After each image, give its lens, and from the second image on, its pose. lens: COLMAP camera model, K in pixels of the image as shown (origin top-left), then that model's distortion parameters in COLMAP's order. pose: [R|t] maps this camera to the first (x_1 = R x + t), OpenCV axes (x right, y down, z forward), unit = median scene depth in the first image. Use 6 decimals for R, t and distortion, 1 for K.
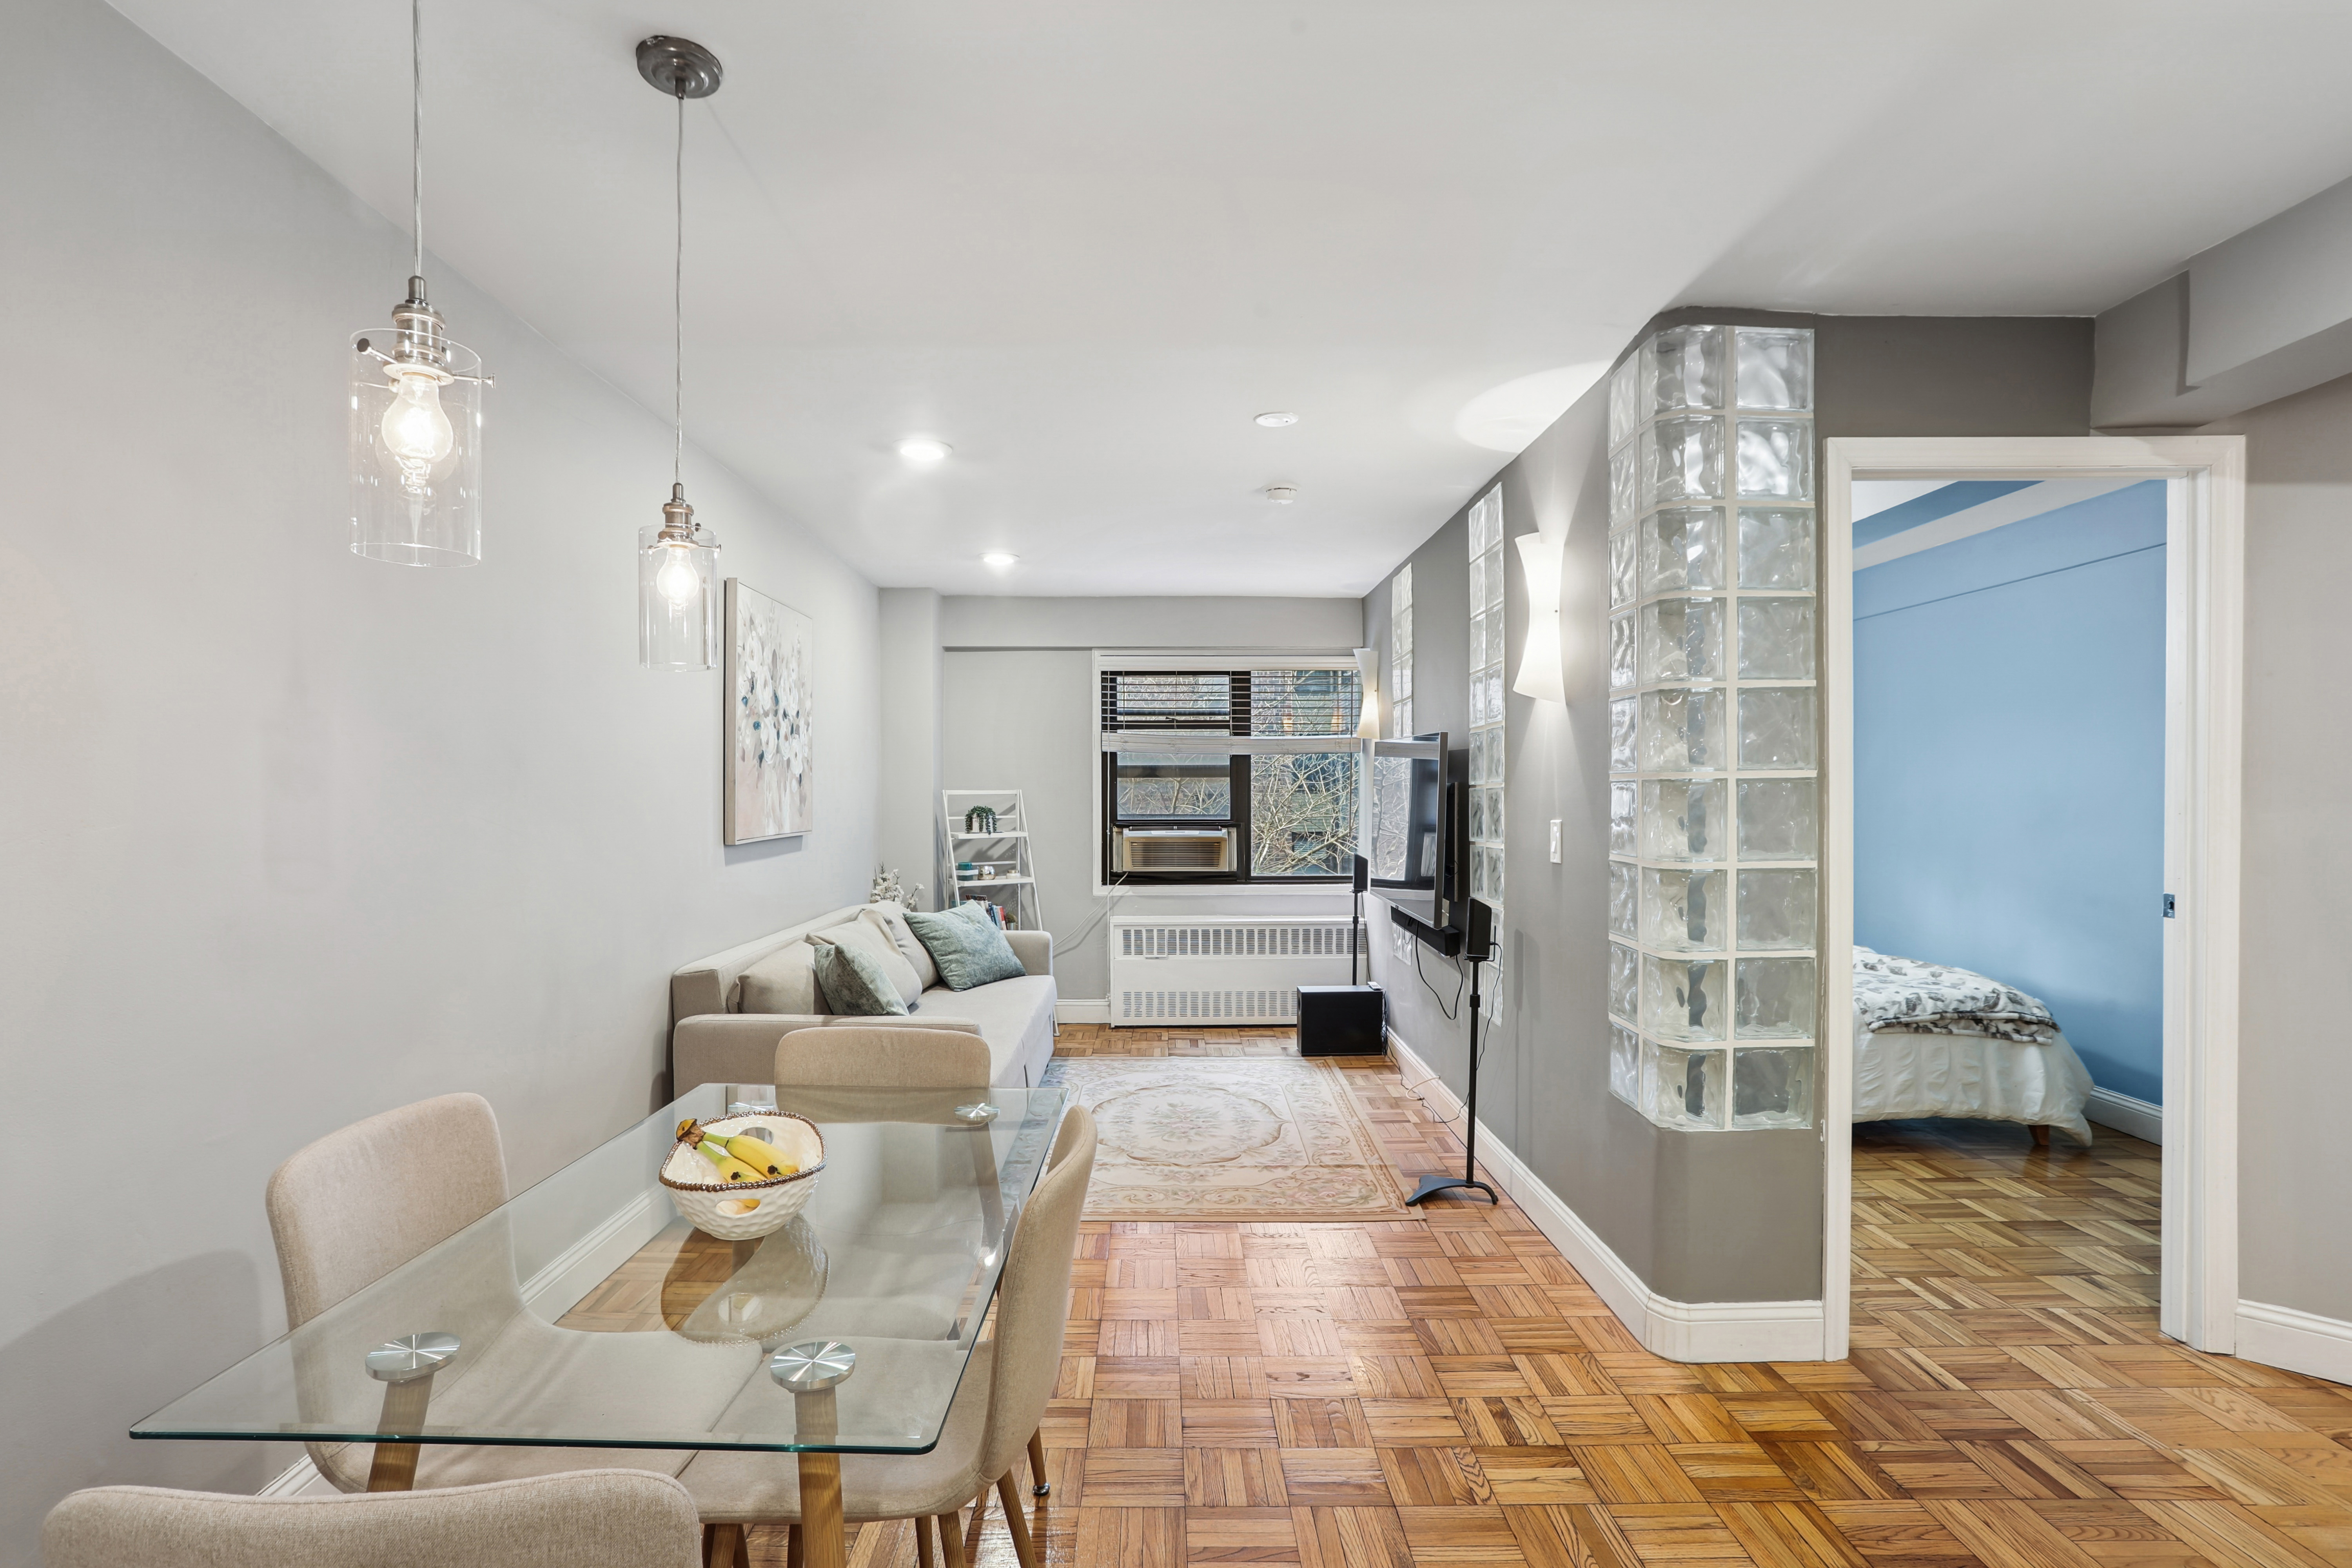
lens RADIAL K [[1156.5, 0, 1182.0], [0, 1156.5, 803.8], [0, 0, 1]] dist [-0.049259, 0.031199]
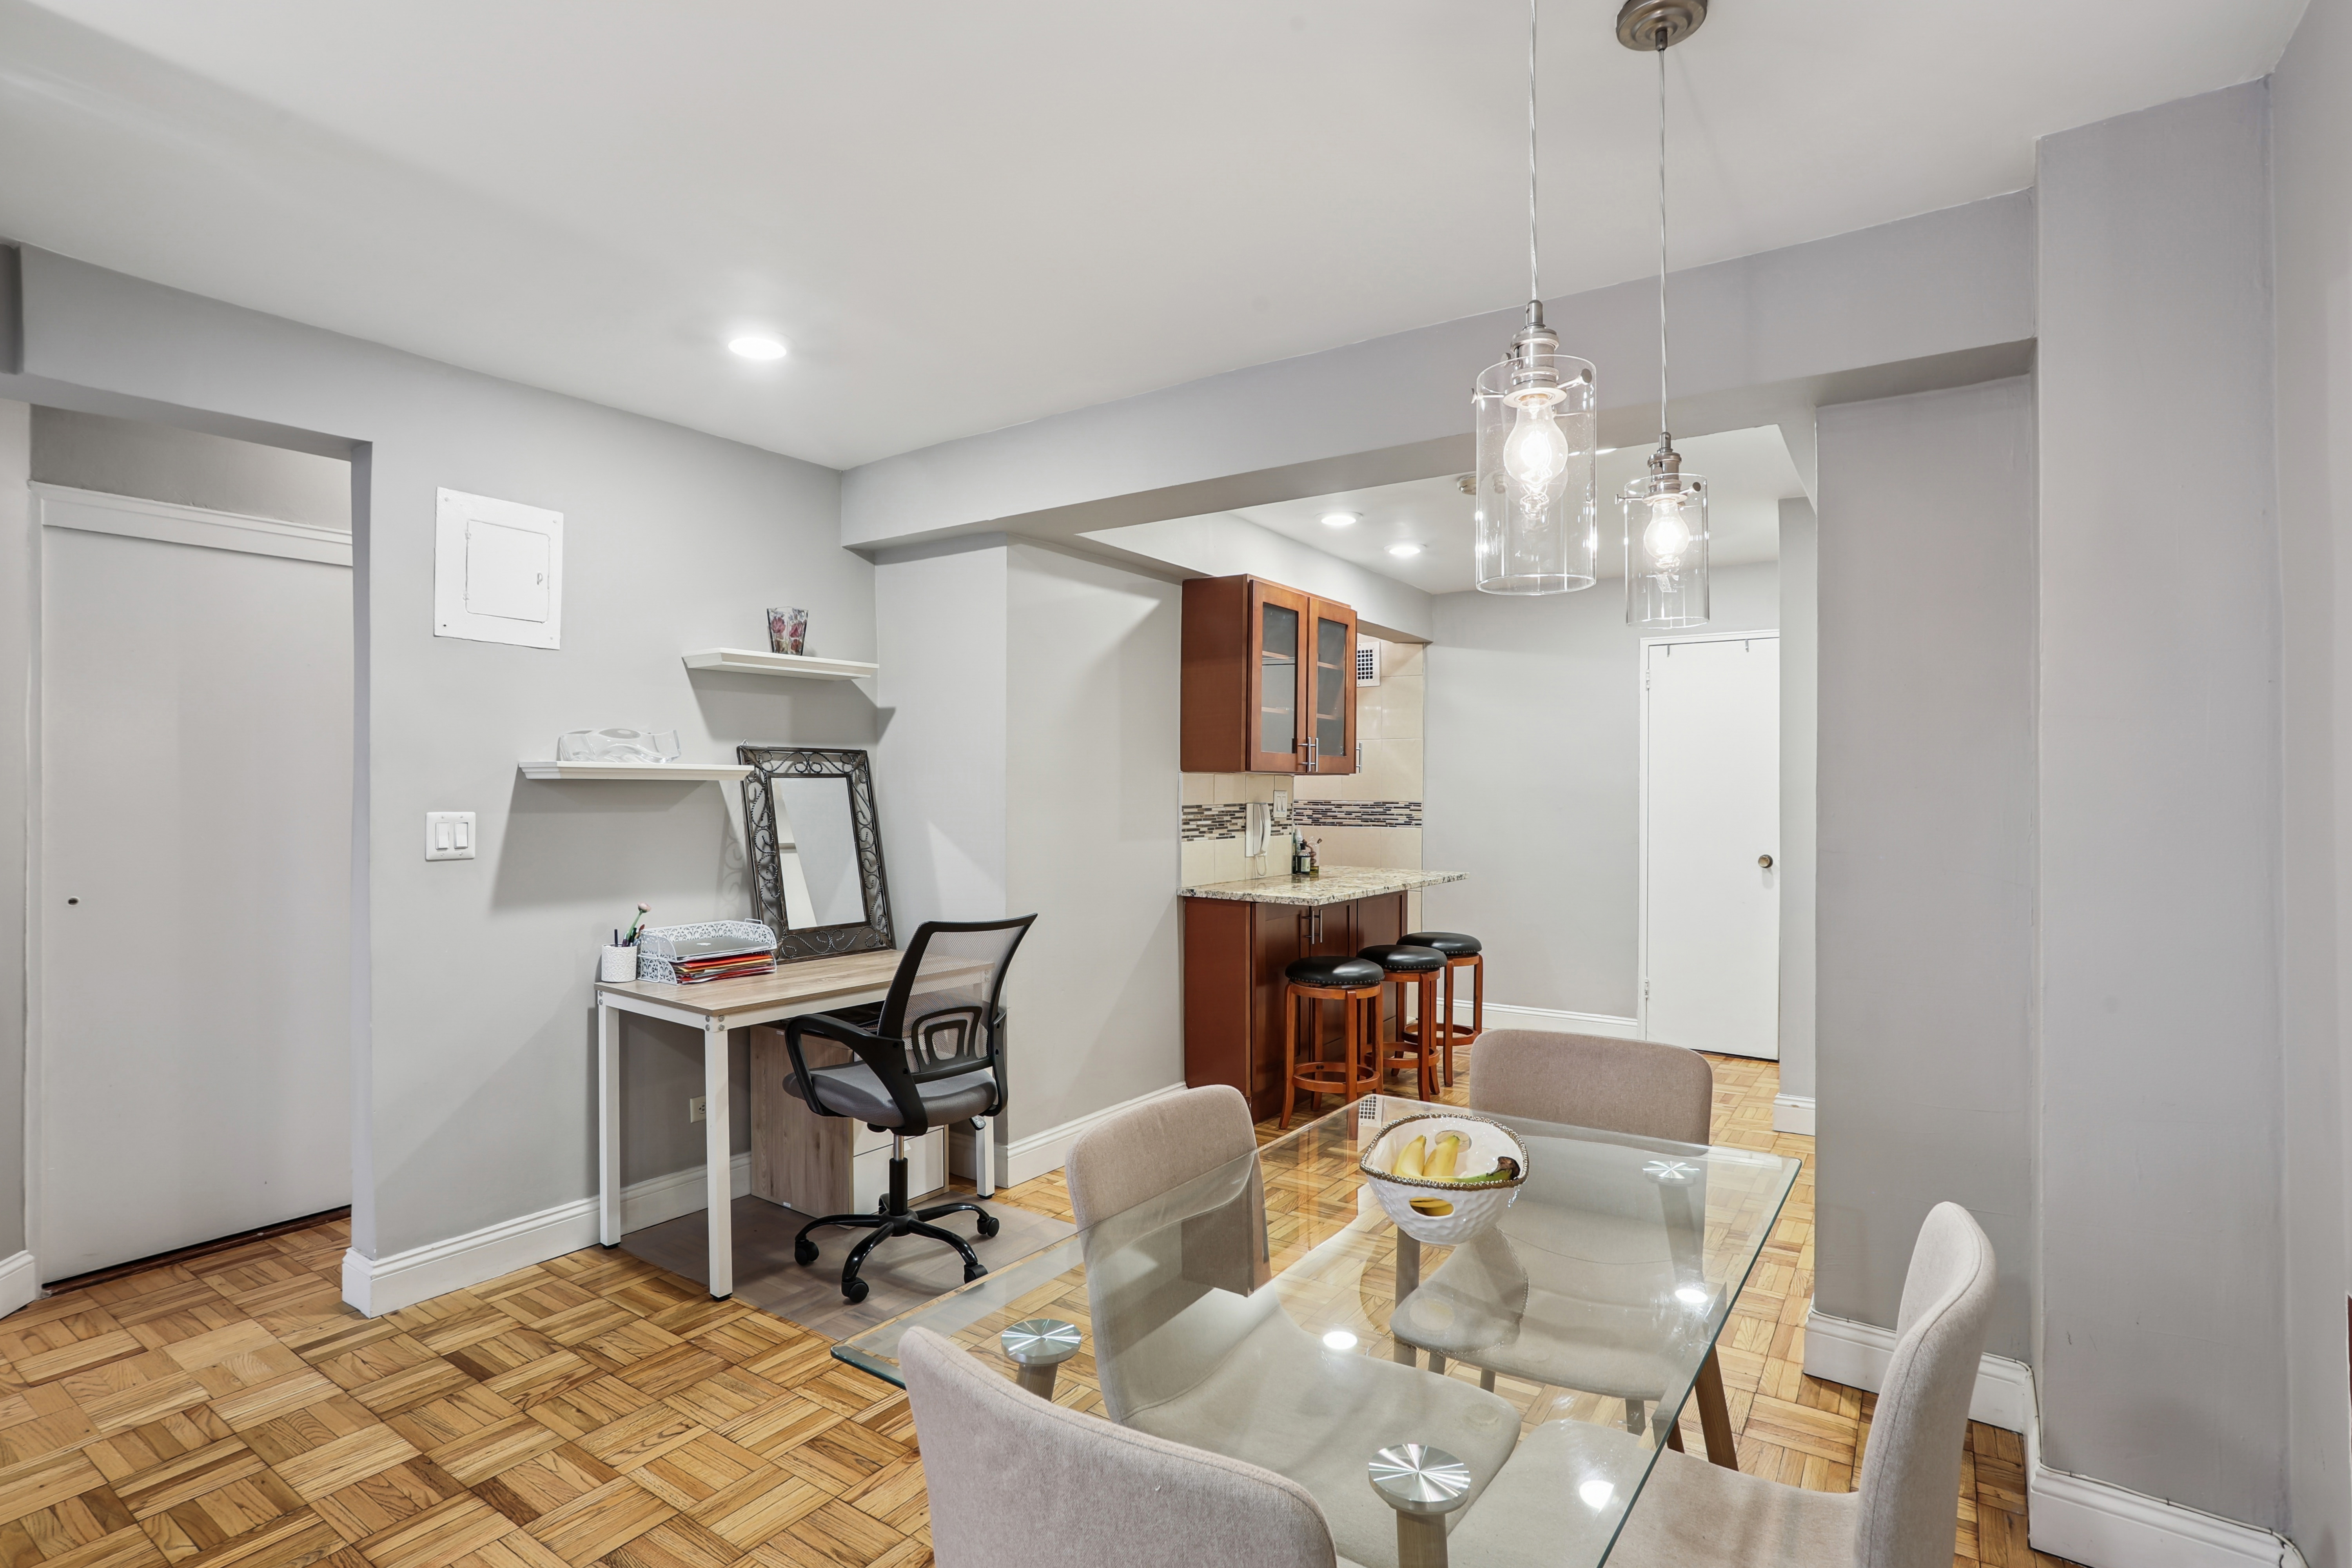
lens RADIAL K [[1162.2, 0, 1166.6], [0, 1162.2, 778.1], [0, 0, 1]] dist [-0.060727, 0.033918]
pose [[-0.813623, 0.003944, 0.581379, -0.265796], [0.000893, 0.999984, -0.005535, -0.006599], [-0.581392, -0.003985, -0.813614, 0.677317]]
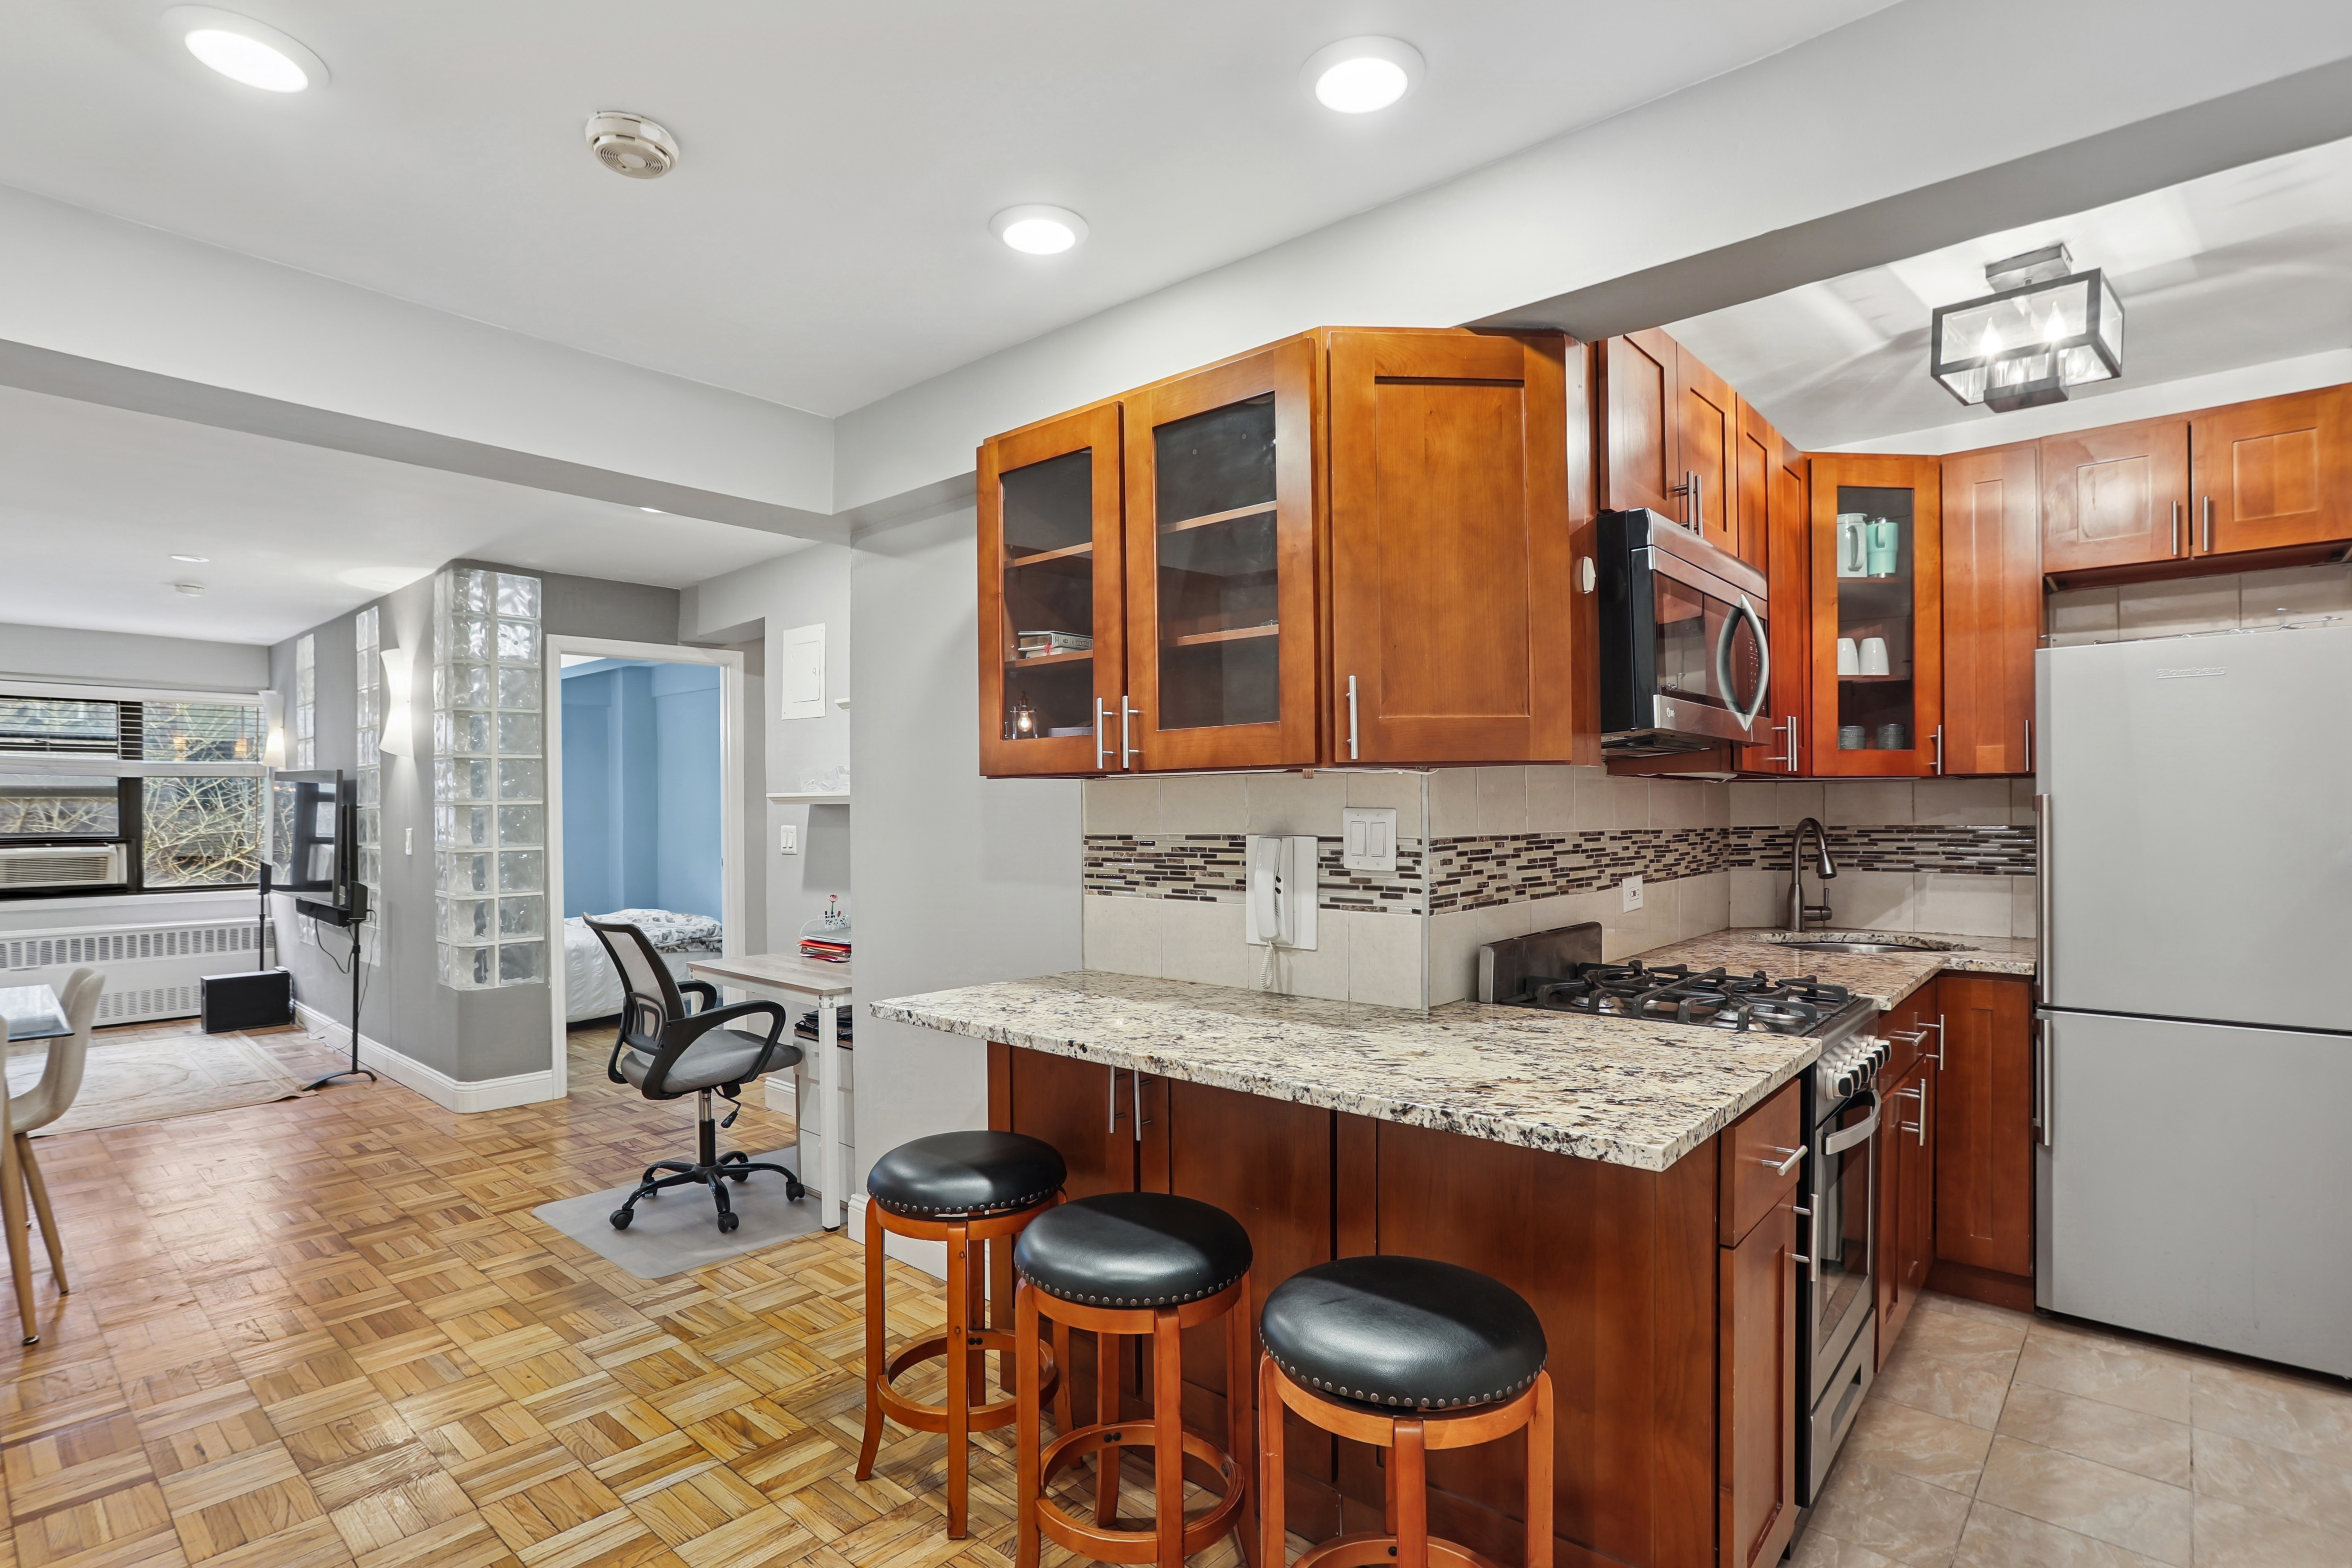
lens RADIAL K [[1178.2, 0, 1166.7], [0, 1178.2, 813.2], [0, 0, 1]] dist [-0.066247, 0.041920]
pose [[0.688246, -0.004965, 0.725460, -0.096958], [0.008545, 0.999963, -0.001263, 0.002438], [-0.725427, 0.007068, 0.688263, -0.718573]]
